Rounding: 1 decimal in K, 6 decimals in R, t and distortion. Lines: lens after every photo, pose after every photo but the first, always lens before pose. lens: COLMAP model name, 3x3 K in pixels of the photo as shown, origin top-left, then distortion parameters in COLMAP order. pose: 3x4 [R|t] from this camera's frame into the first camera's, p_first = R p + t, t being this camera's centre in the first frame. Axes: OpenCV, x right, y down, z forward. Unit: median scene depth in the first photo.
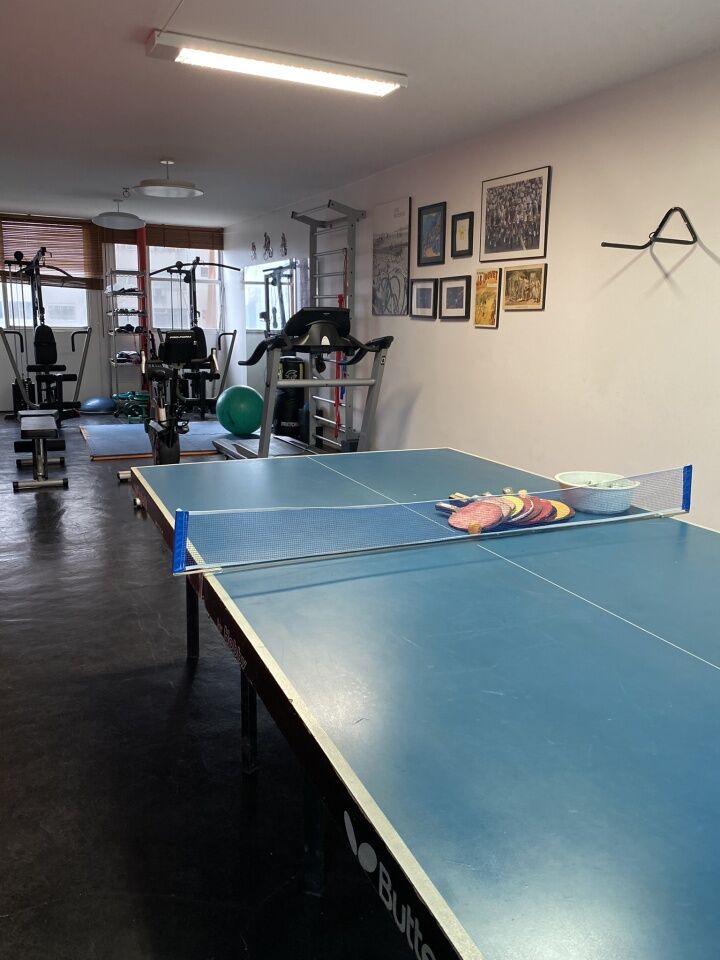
lens RADIAL K [[739.2, 0, 347.7], [0, 739.2, 480.3], [0, 0, 1]] dist [0.010847, -0.003424]
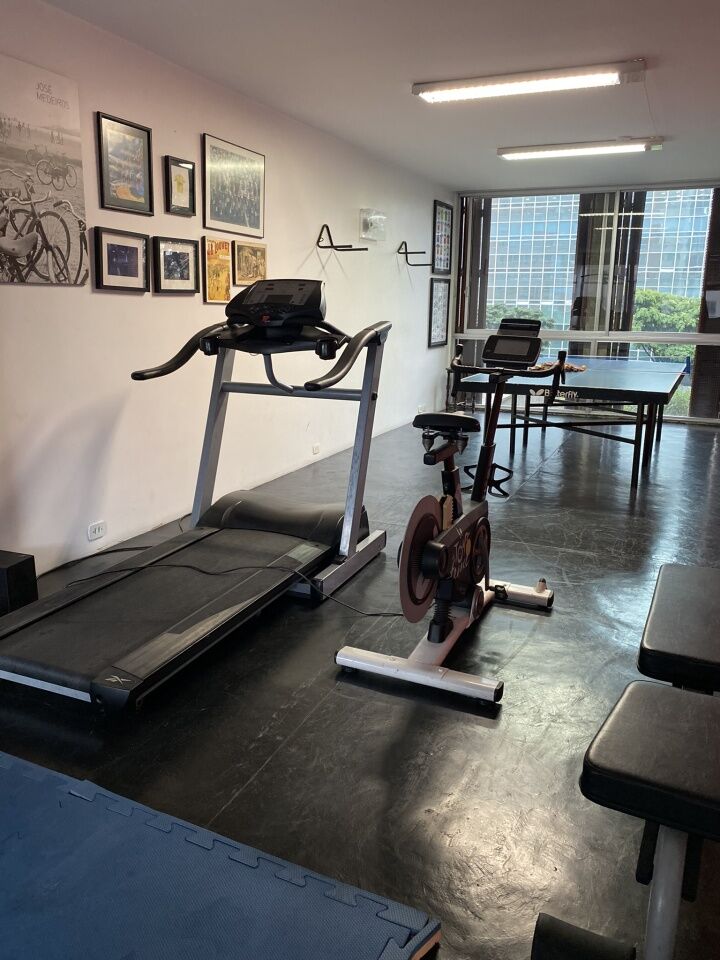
lens RADIAL K [[747.7, 0, 360.0], [0, 747.7, 480.0], [0, 0, 1]] dist [0.067207, -0.071235]
pose [[-0.650539, -0.204636, 0.731384, -0.411952], [0.135830, 0.916140, 0.377145, -0.211062], [-0.747228, 0.344691, -0.568189, 0.932752]]
